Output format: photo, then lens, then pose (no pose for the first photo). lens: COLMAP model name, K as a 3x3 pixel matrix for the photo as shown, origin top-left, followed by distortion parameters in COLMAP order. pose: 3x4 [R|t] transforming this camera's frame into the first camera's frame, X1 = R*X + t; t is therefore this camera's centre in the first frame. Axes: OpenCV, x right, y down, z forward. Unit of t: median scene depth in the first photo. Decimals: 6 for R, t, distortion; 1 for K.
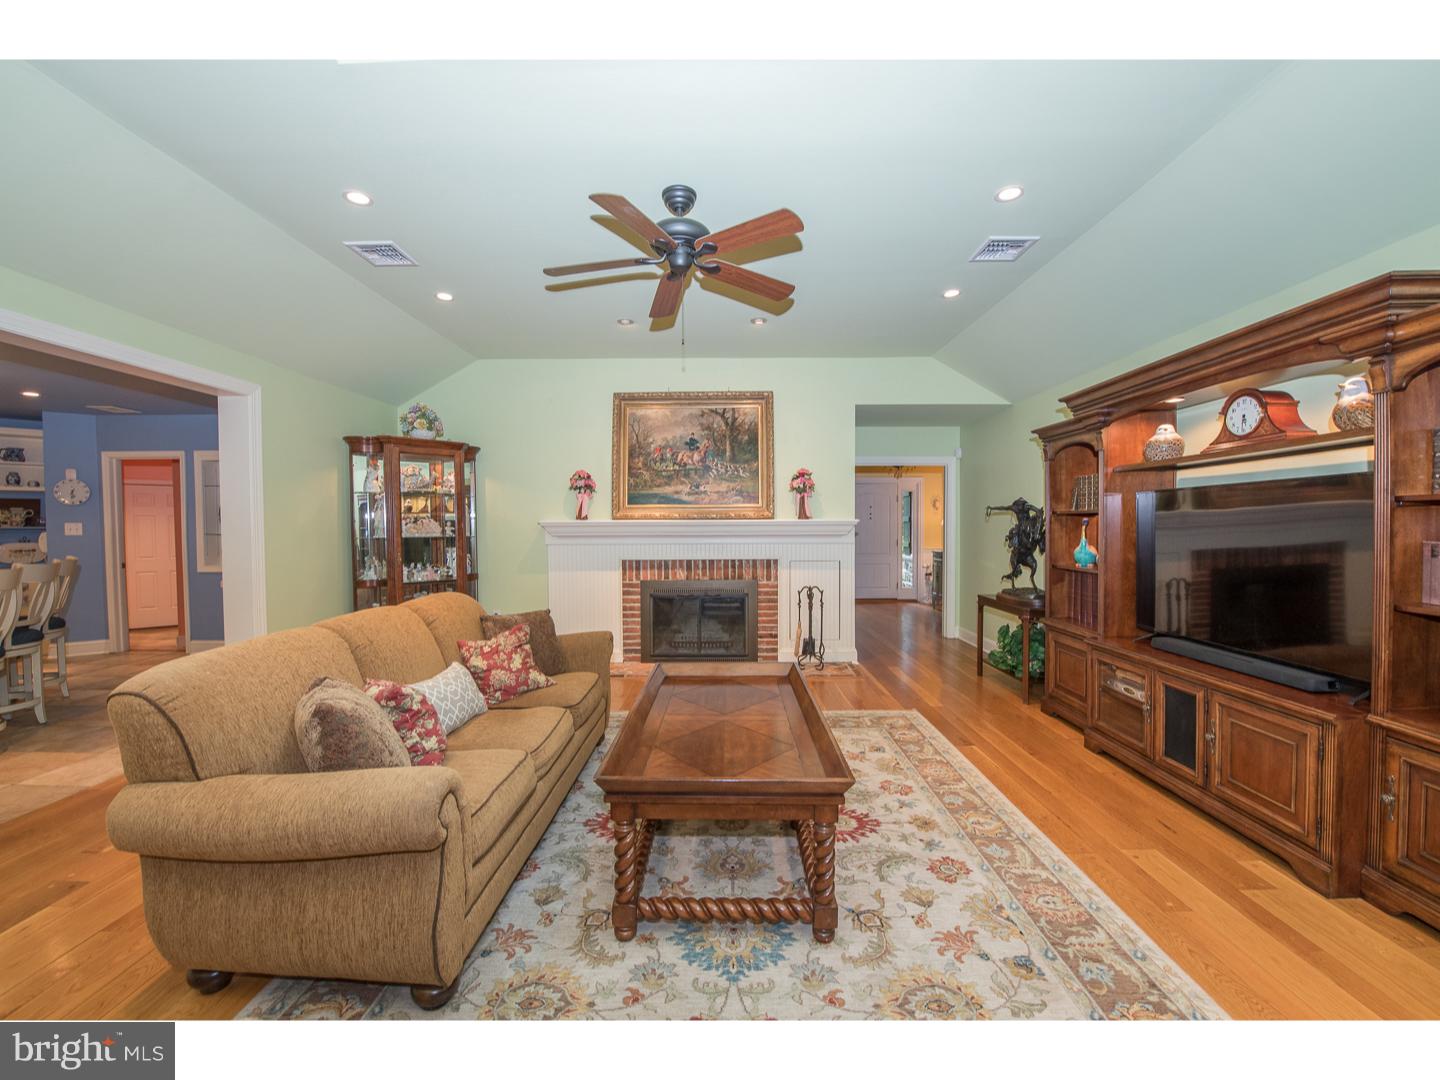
lens RADIAL K [[571.9, 0, 722.1], [0, 571.9, 539.5], [0, 0, 1]] dist [-0.020190, -0.000866]
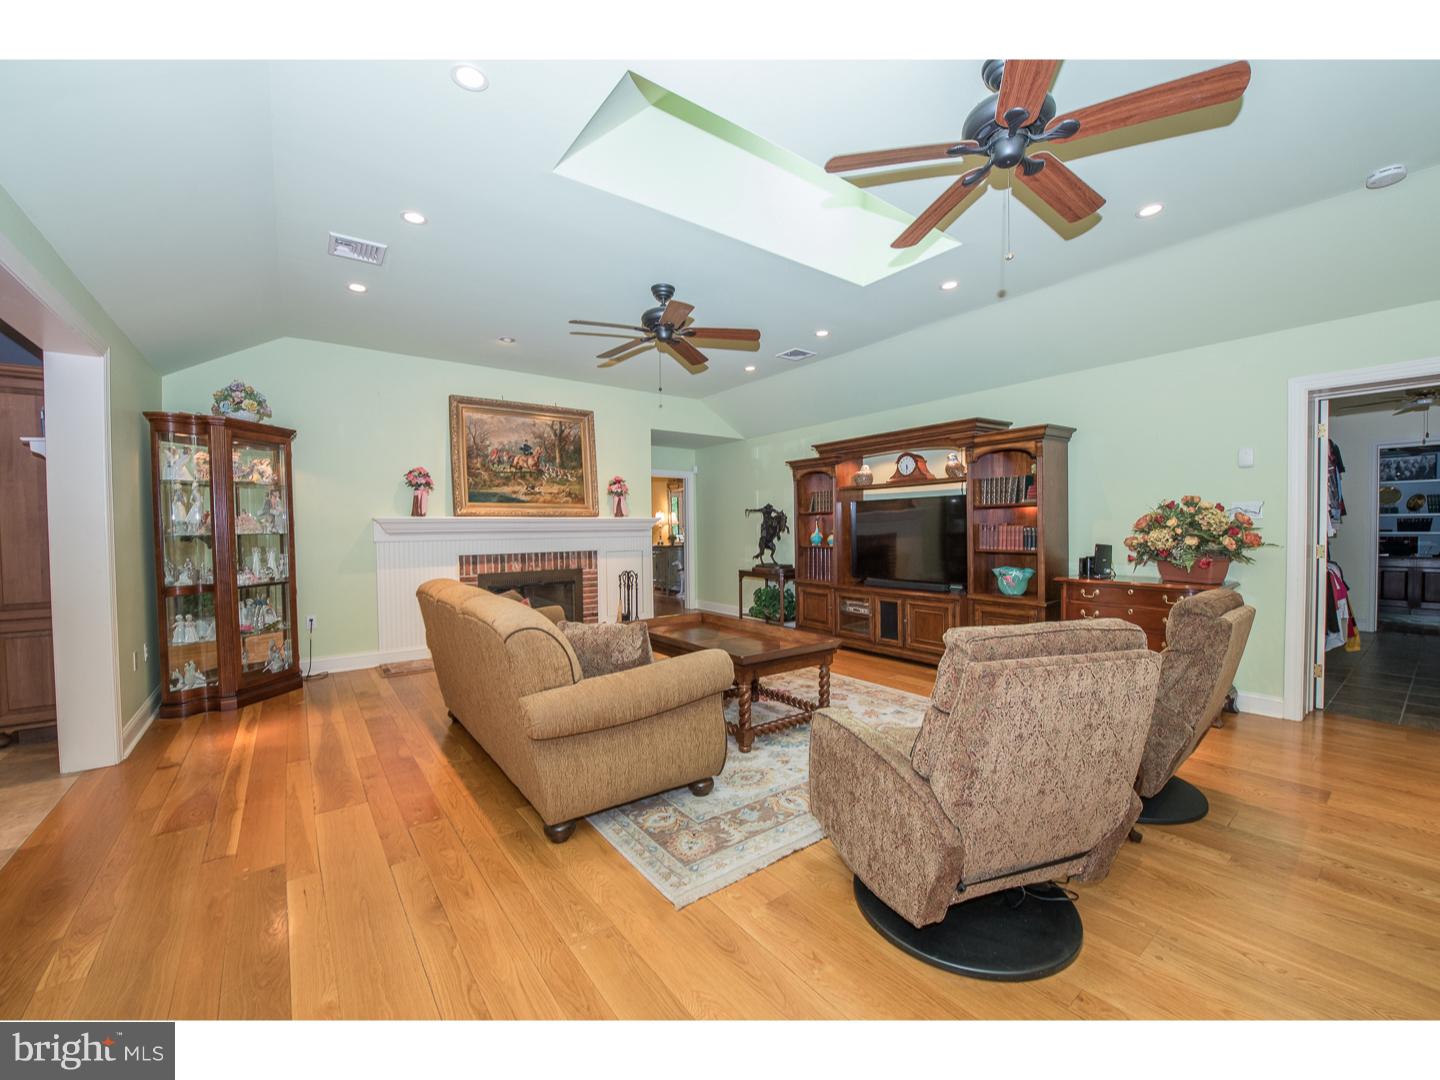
lens RADIAL K [[571.9, 0, 718.1], [0, 571.9, 540.8], [0, 0, 1]] dist [-0.020190, -0.000866]
pose [[0.795328, -0.017651, 0.605922, -0.440572], [0.021298, 0.999772, 0.001169, 0.018701], [-0.605805, 0.011975, 0.795523, -0.118312]]
